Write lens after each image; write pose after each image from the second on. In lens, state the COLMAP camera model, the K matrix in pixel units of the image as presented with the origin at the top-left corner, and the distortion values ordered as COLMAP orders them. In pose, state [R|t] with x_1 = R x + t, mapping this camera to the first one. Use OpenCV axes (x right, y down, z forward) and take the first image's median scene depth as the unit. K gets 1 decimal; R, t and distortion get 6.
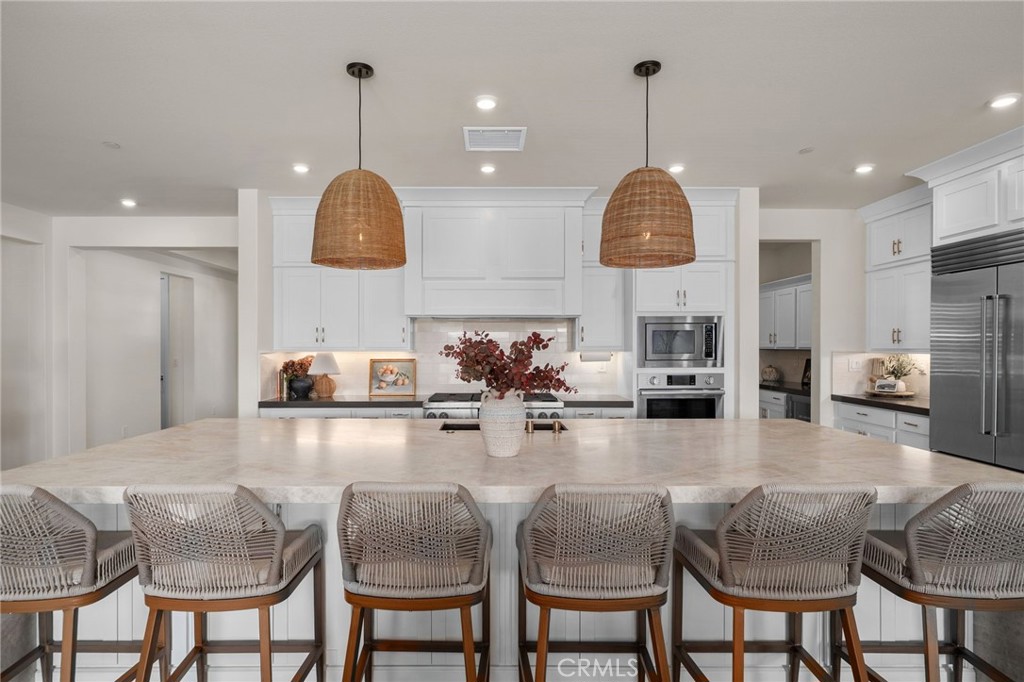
lens RADIAL K [[571.3, 0, 495.4], [0, 571.3, 346.4], [0, 0, 1]] dist [0.007117, -0.000327]
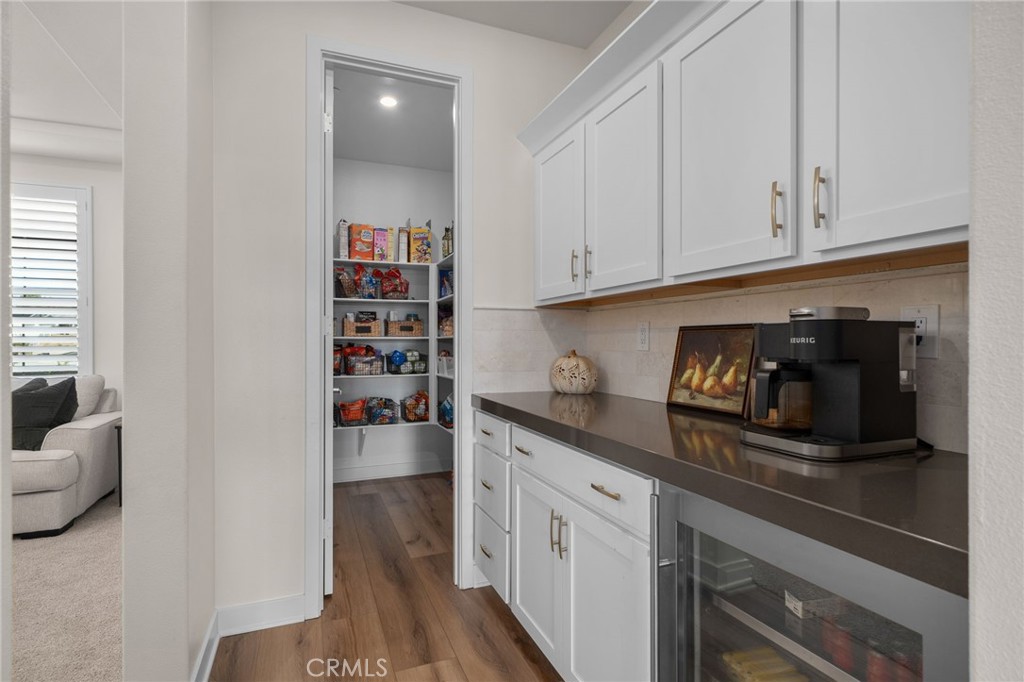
lens RADIAL K [[571.3, 0, 511.8], [0, 571.3, 339.9], [0, 0, 1]] dist [0.007117, -0.000327]
pose [[0.937492, 0.000700, 0.348005, 0.339624], [-0.001142, 0.999999, 0.001064, 0.027791], [-0.348004, -0.001395, 0.937492, 0.718363]]
